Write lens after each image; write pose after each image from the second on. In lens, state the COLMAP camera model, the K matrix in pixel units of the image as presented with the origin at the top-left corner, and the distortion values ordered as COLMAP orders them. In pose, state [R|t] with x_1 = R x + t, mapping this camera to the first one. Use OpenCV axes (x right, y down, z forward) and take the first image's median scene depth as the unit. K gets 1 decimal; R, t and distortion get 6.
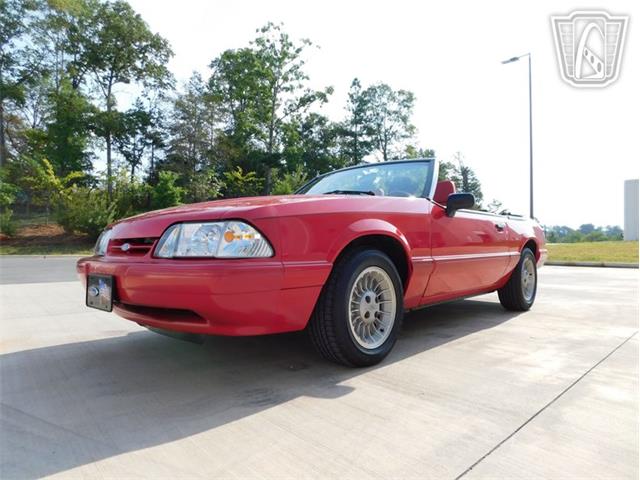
lens RADIAL K [[420.1, 0, 318.5], [0, 420.1, 237.4], [0, 0, 1]] dist [-0.072132, 0.052726]
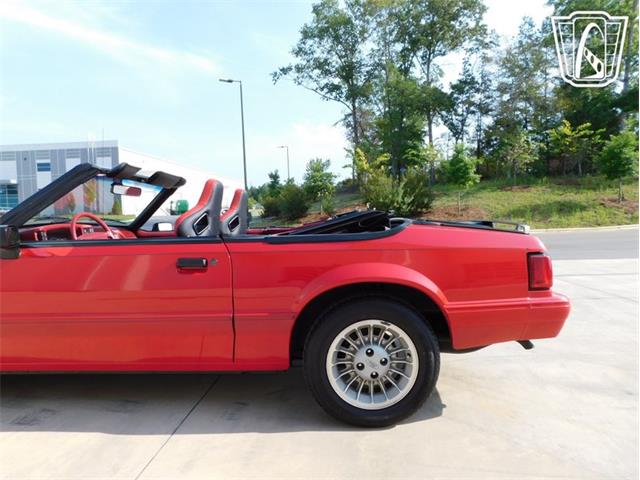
lens RADIAL K [[420.1, 0, 318.1], [0, 420.1, 242.0], [0, 0, 1]] dist [-0.072132, 0.052726]
pose [[0.656023, 0.024133, -0.754355, 0.090597], [0.044319, 0.996532, 0.070422, -0.007822], [0.753439, -0.079631, 0.652678, 0.073176]]
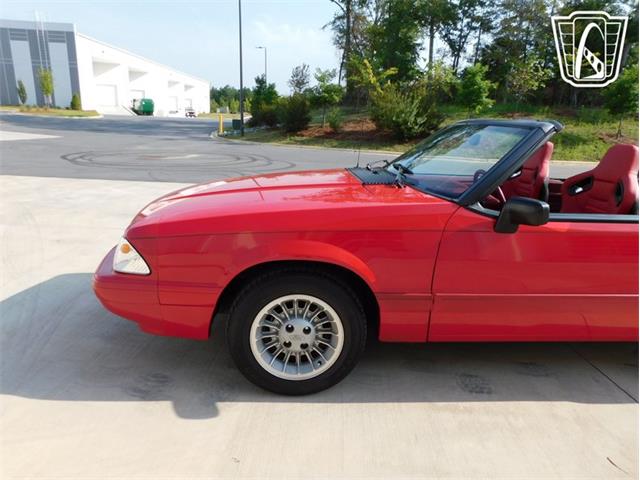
lens RADIAL K [[420.1, 0, 317.1], [0, 420.1, 239.4], [0, 0, 1]] dist [-0.072132, 0.052726]
pose [[0.721587, 0.205185, -0.661220, 0.041200], [-0.022367, 0.961483, 0.273951, -0.015966], [0.691962, -0.182890, 0.698383, 0.027332]]
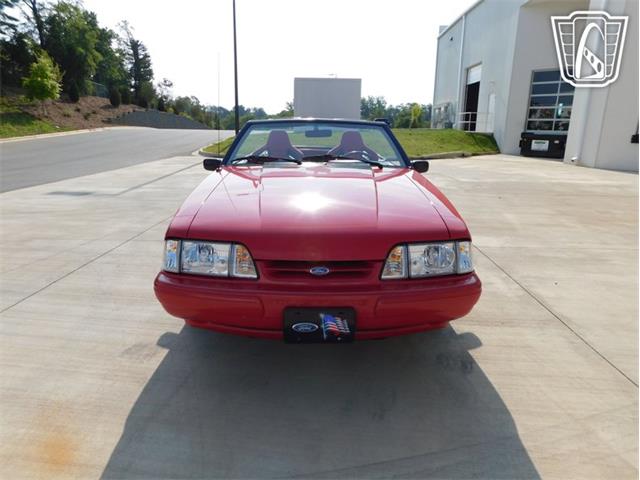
lens RADIAL K [[420.1, 0, 316.2], [0, 420.1, 234.8], [0, 0, 1]] dist [-0.068435, 0.050130]
pose [[0.723803, -0.163786, 0.670287, -0.060958], [-0.028364, 0.963536, 0.266071, -0.016970], [-0.689424, -0.211595, 0.692764, 0.021580]]
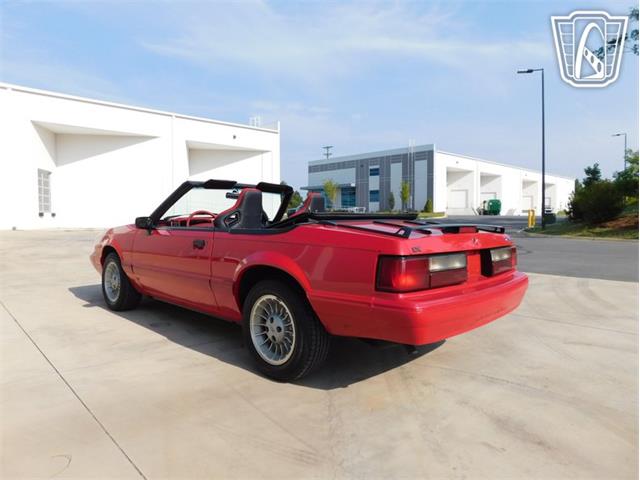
lens RADIAL K [[420.1, 0, 317.6], [0, 420.1, 244.1], [0, 0, 1]] dist [-0.072132, 0.052726]
pose [[-0.024379, 0.051437, -0.998379, 0.123661], [0.022813, 0.998444, 0.050883, -0.005923], [0.999442, -0.021536, -0.025515, 0.120476]]
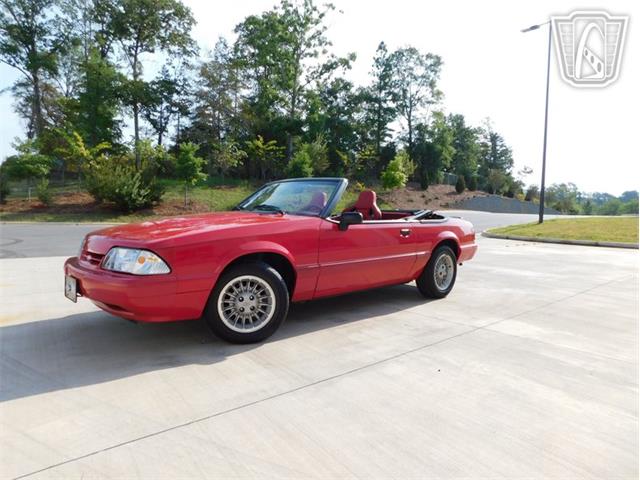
lens RADIAL K [[420.1, 0, 318.9], [0, 420.1, 236.5], [0, 0, 1]] dist [-0.072132, 0.052726]
pose [[0.997407, 0.018881, -0.069442, 0.025450], [-0.012887, 0.996232, 0.085767, -0.010843], [0.070799, -0.084650, 0.993892, -0.022968]]
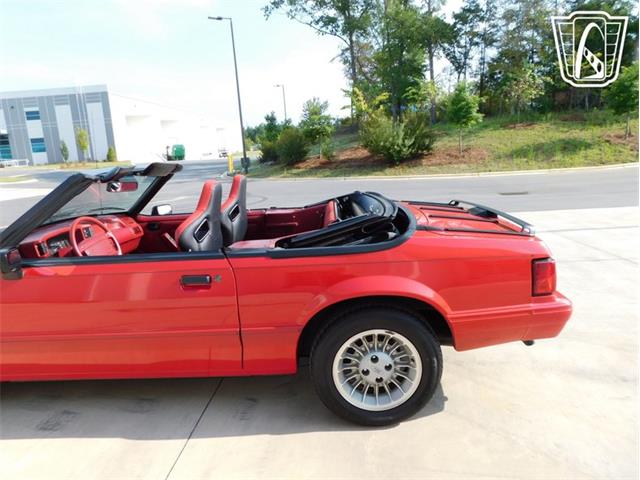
lens RADIAL K [[420.1, 0, 317.3], [0, 420.1, 240.0], [0, 0, 1]] dist [-0.072132, 0.052726]
pose [[0.655901, 0.109077, -0.746925, 0.089384], [0.074304, 0.975369, 0.207688, -0.016720], [0.751181, -0.191722, 0.631640, 0.074517]]
